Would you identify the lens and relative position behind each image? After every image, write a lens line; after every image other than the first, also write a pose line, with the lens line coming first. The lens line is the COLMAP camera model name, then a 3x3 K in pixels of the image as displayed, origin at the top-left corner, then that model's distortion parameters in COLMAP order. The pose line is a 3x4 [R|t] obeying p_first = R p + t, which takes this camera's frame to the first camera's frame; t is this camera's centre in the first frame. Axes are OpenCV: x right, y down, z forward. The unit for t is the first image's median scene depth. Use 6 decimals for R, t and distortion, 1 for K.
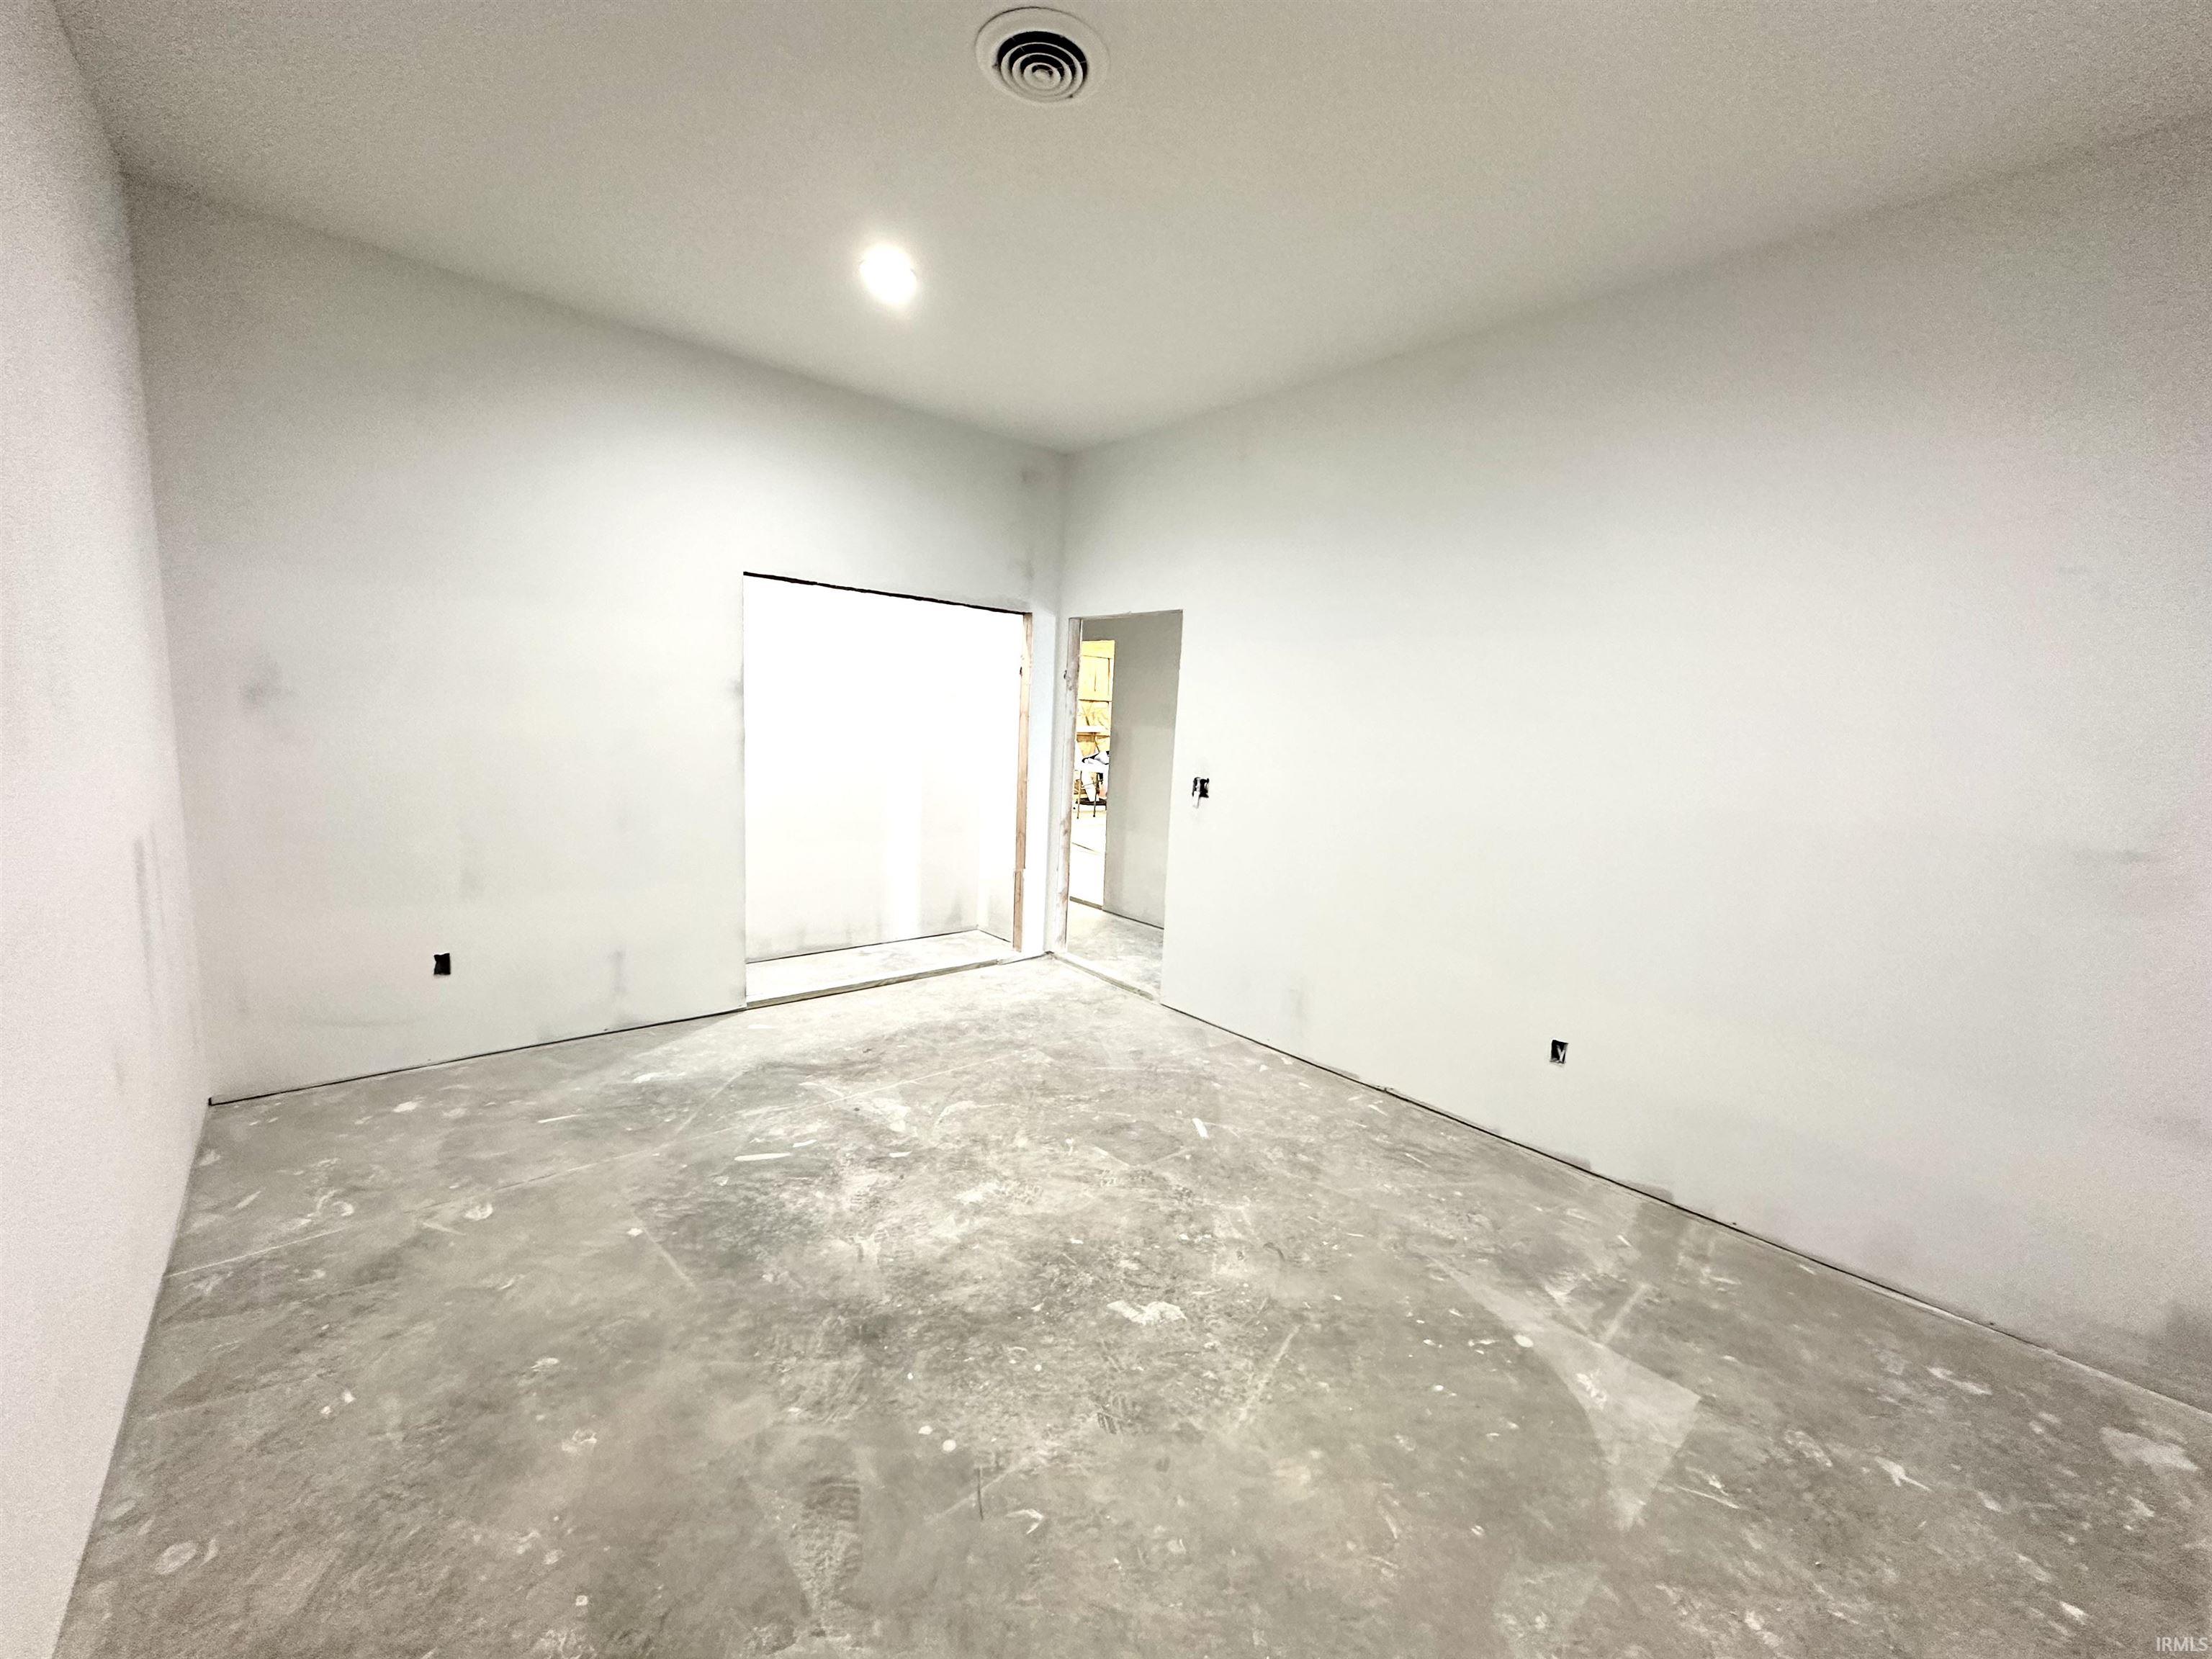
lens RADIAL K [[885.4, 0, 1110.6], [0, 885.4, 834.2], [0, 0, 1]] dist [0.000486, 0.000252]
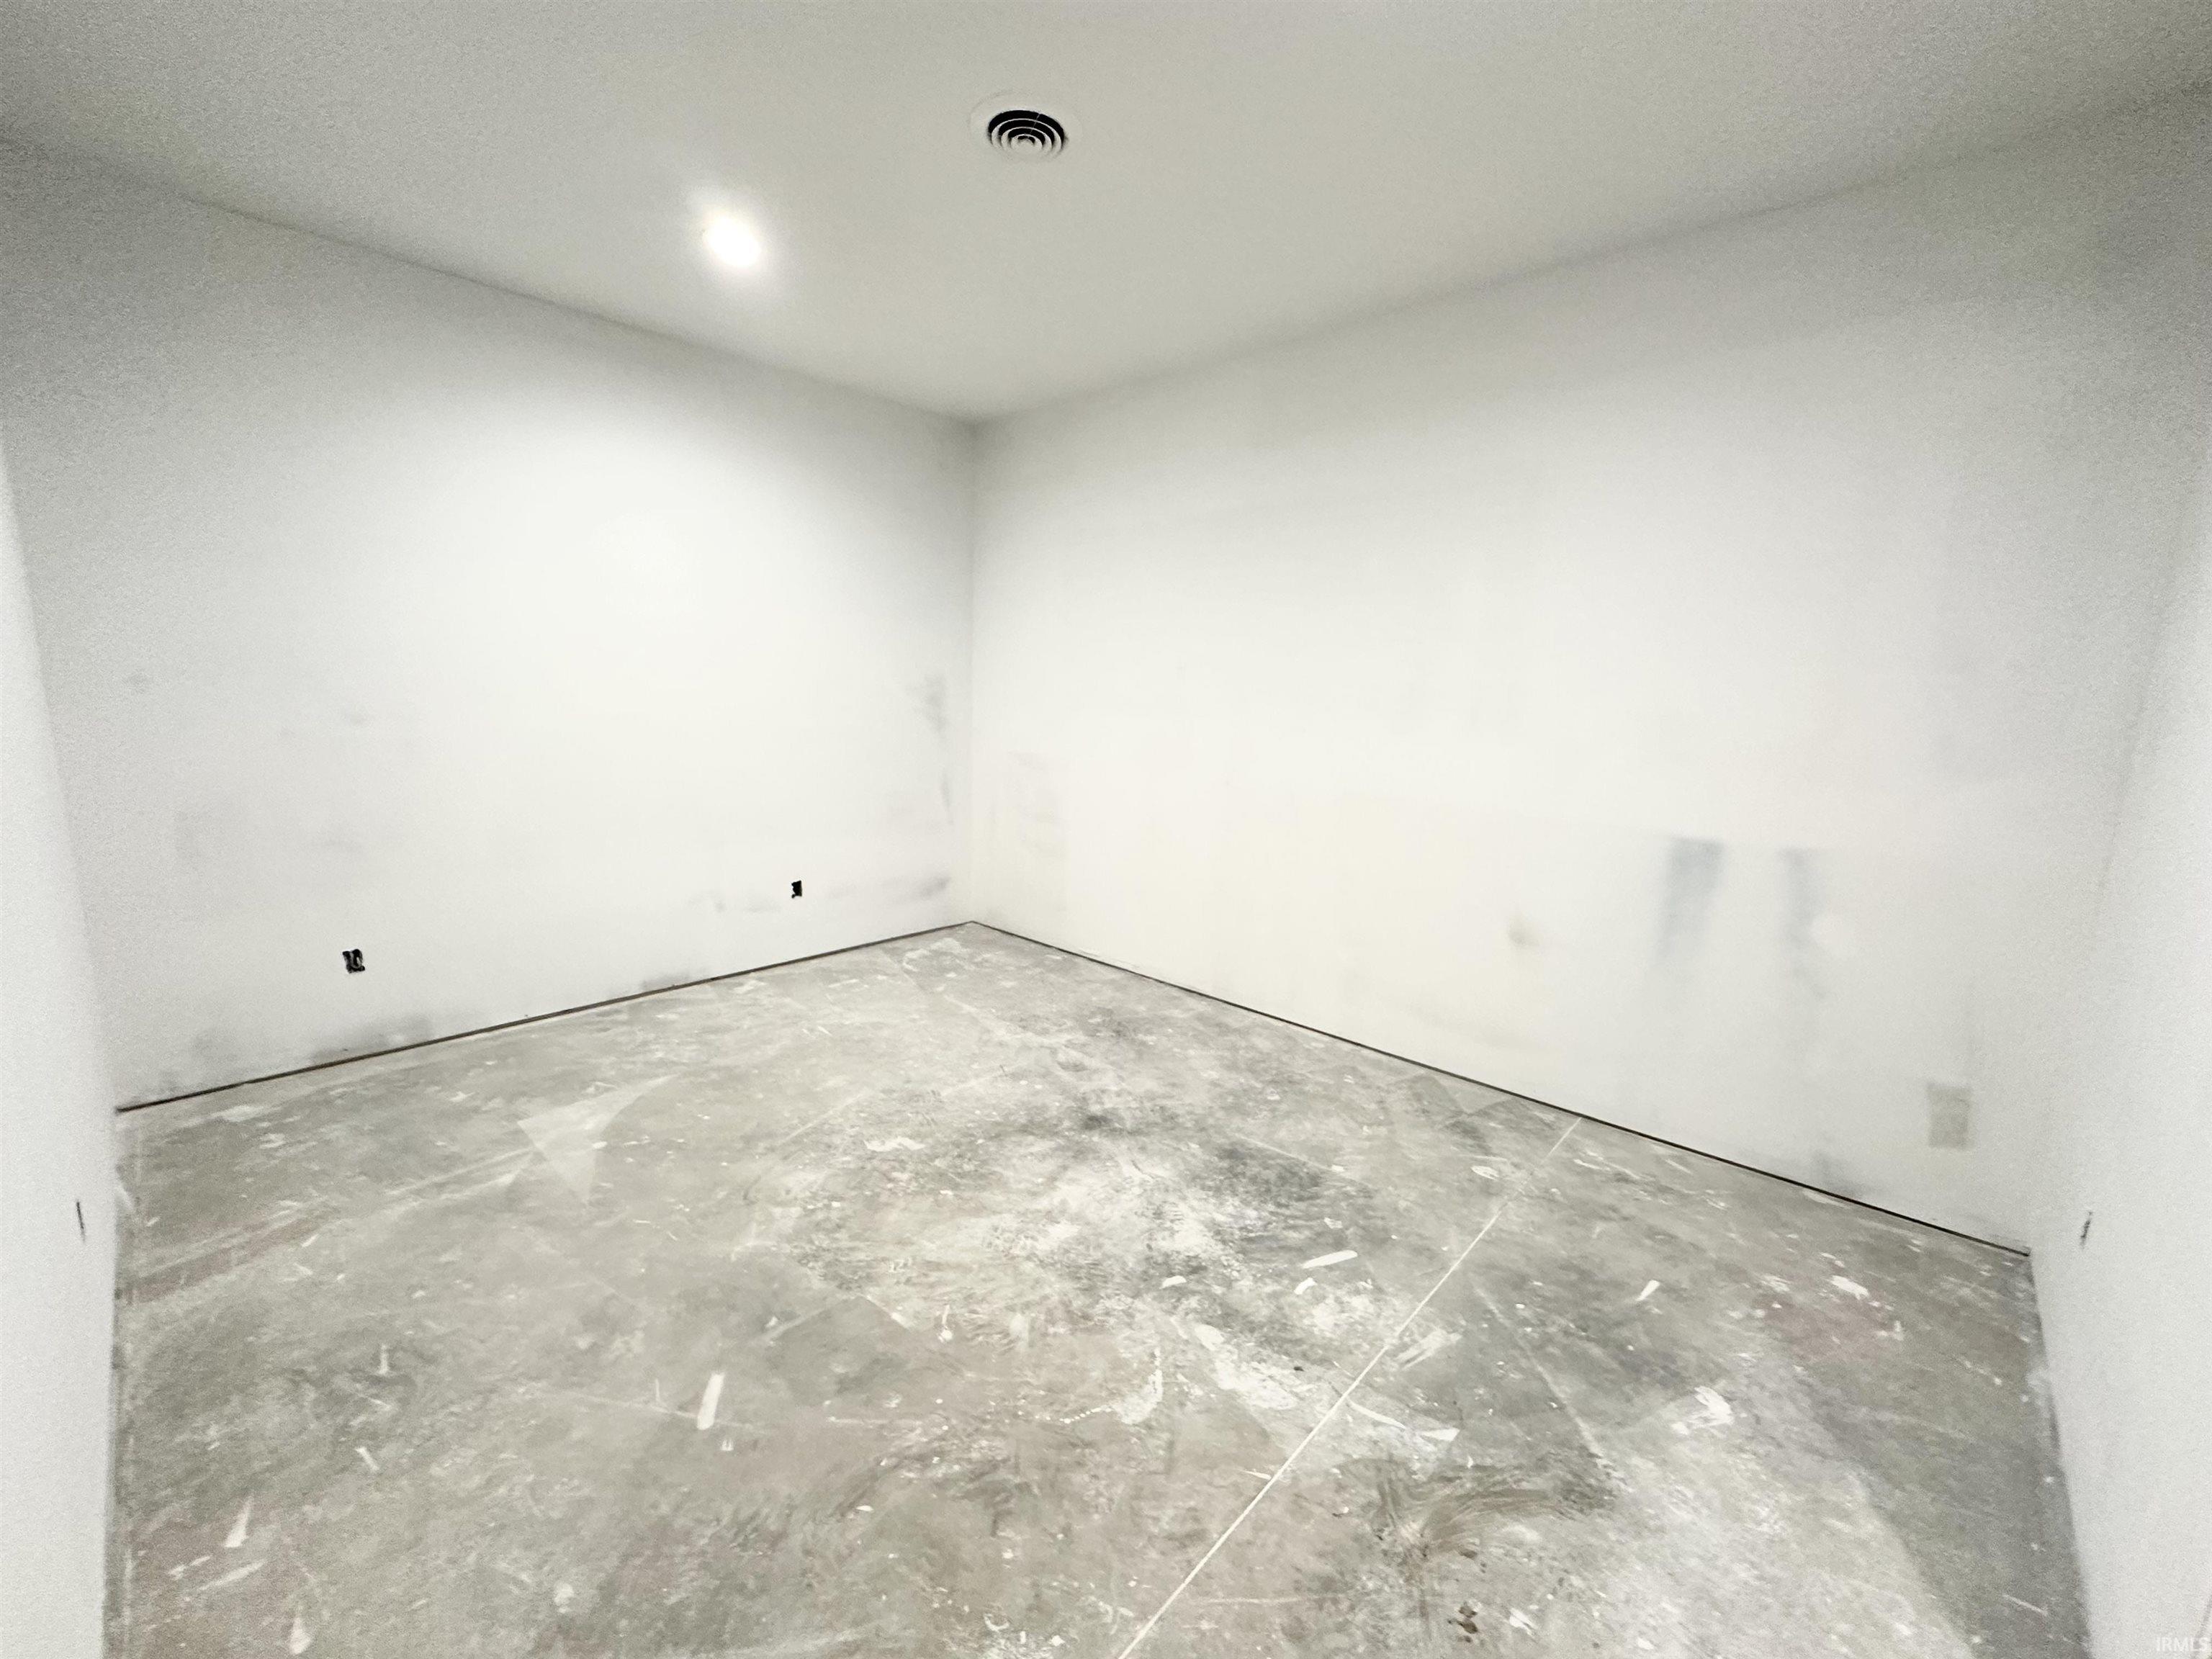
lens RADIAL K [[885.4, 0, 1110.6], [0, 885.4, 834.2], [0, 0, 1]] dist [0.000486, 0.000252]
pose [[-0.991900, -0.058305, -0.112846, -0.080870], [-0.089448, 0.951406, 0.294662, -0.245036], [0.090182, 0.302369, -0.948915, 1.724453]]
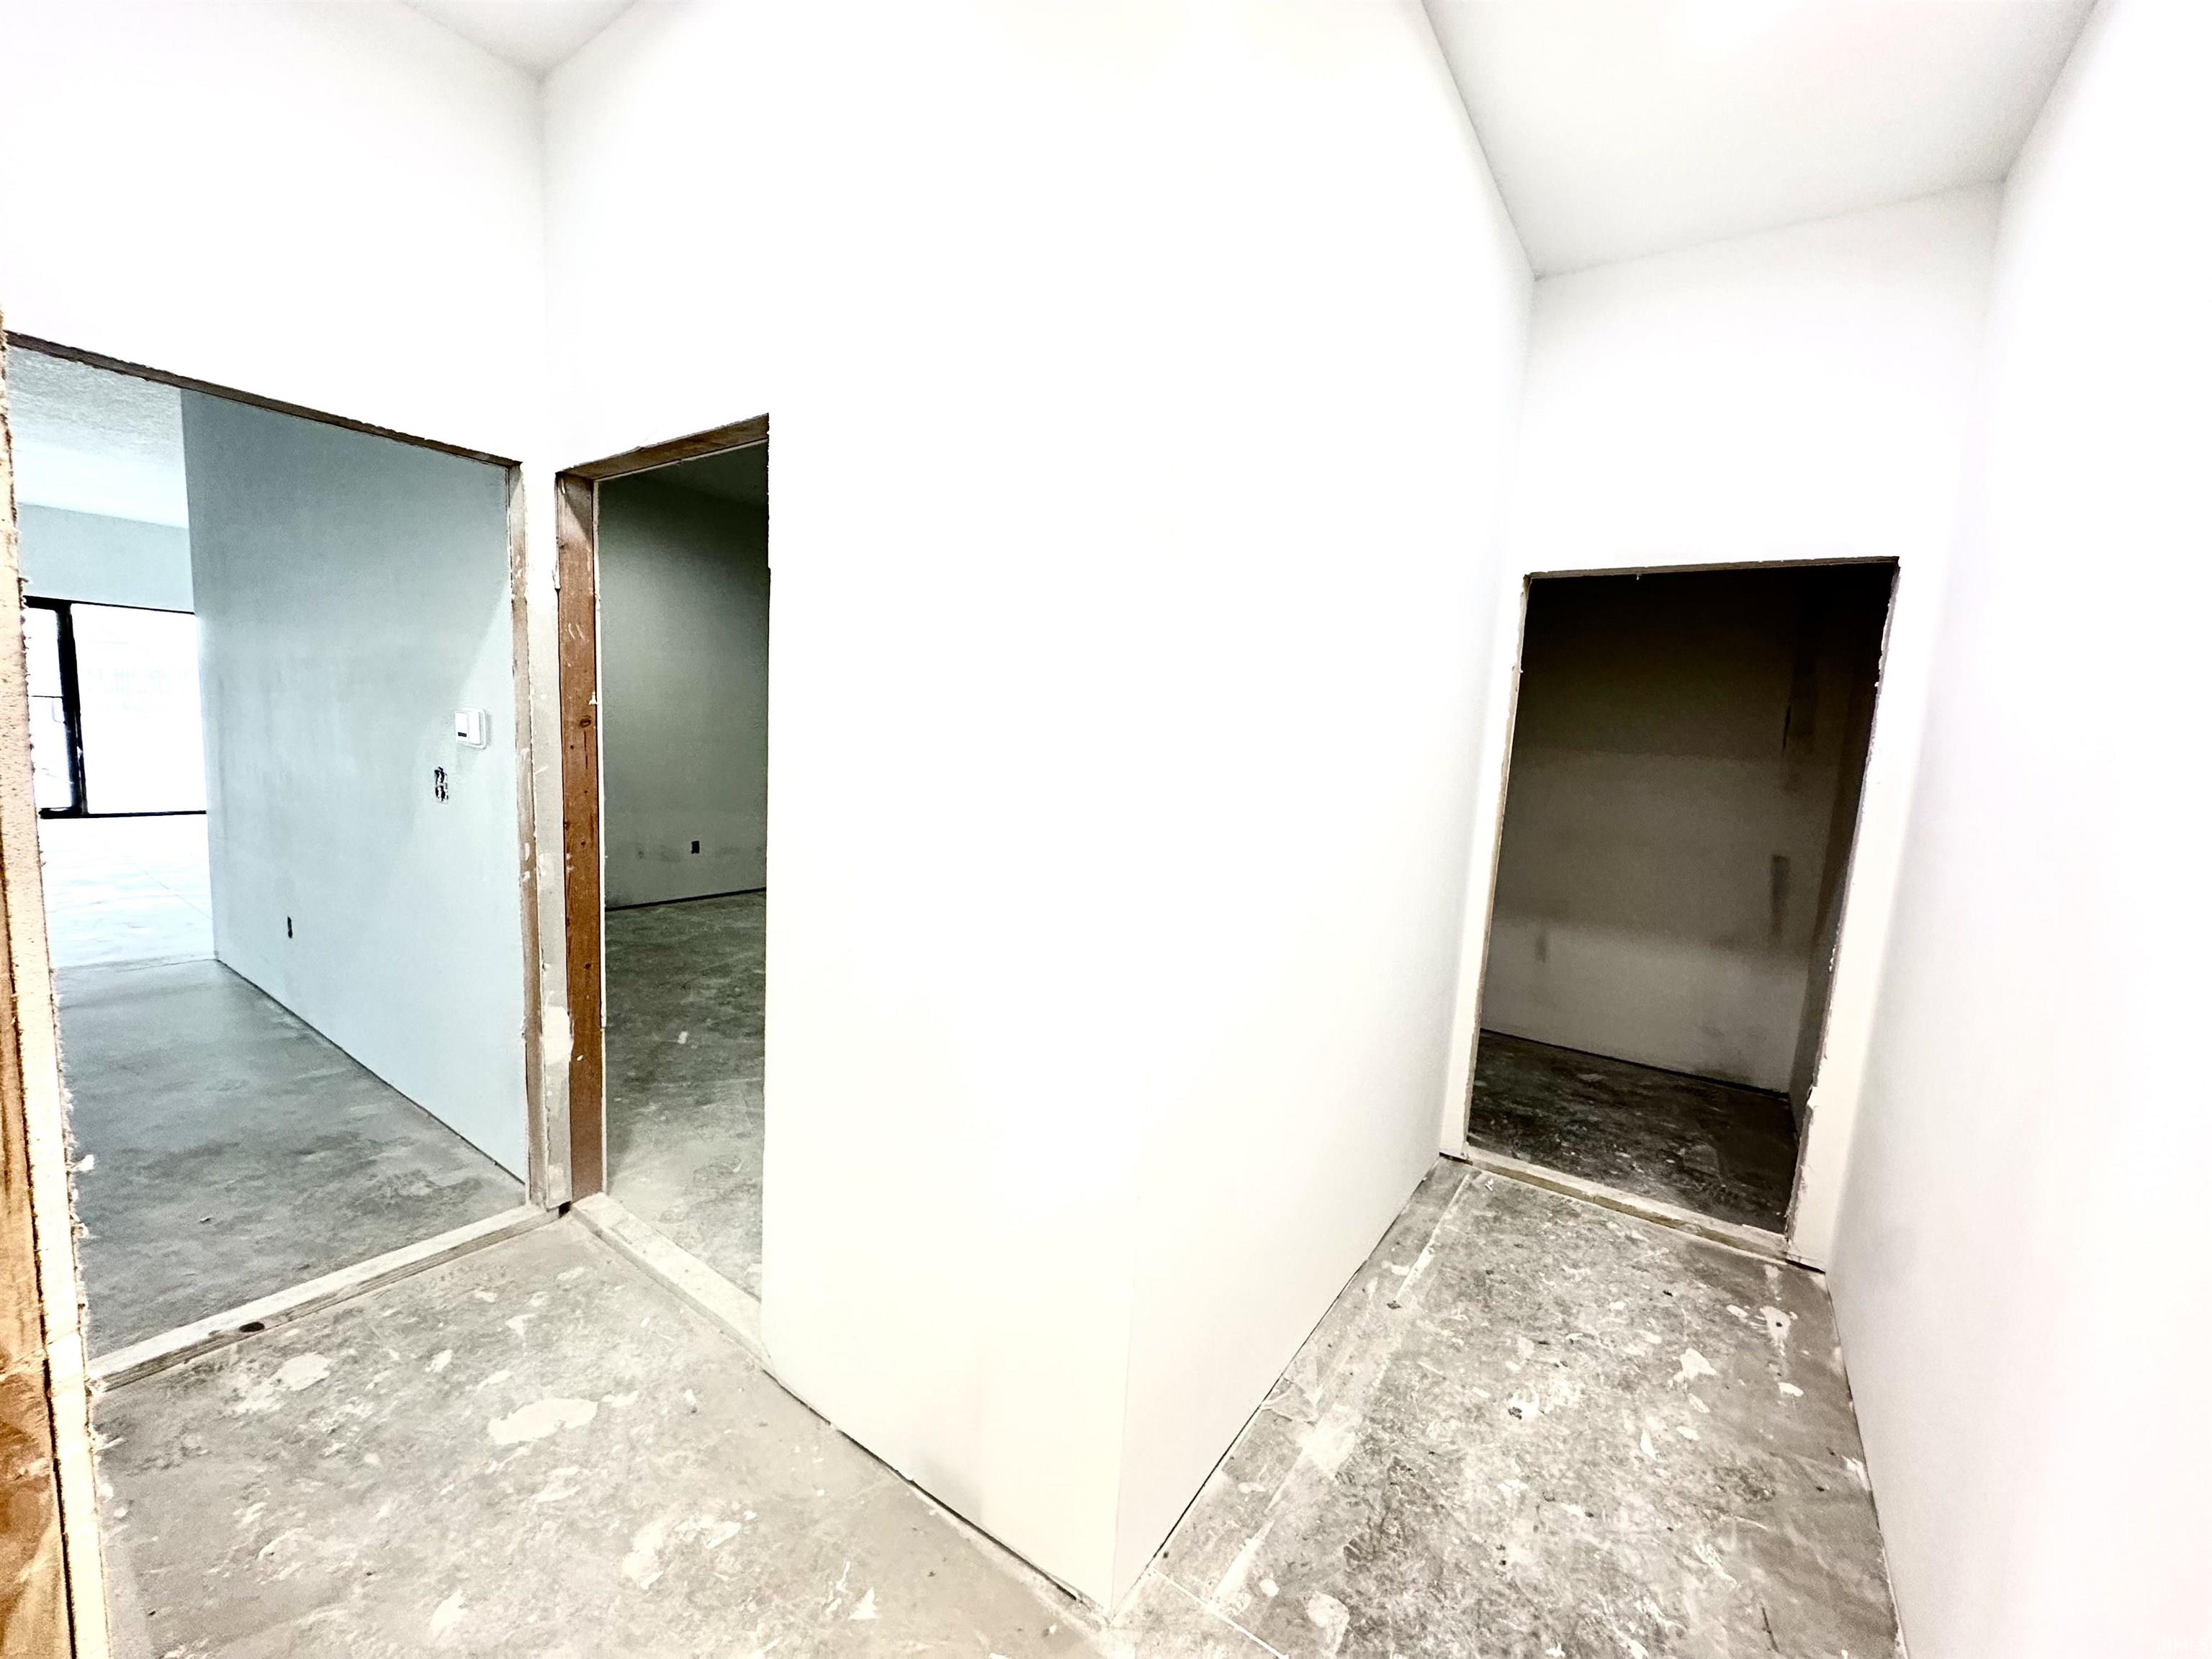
lens RADIAL K [[885.4, 0, 1110.6], [0, 885.4, 834.2], [0, 0, 1]] dist [0.000486, 0.000252]
pose [[-0.964592, -0.079730, -0.251407, -0.160604], [-0.142513, 0.959638, 0.242456, -0.368128], [0.221929, 0.269700, -0.937022, 2.593176]]
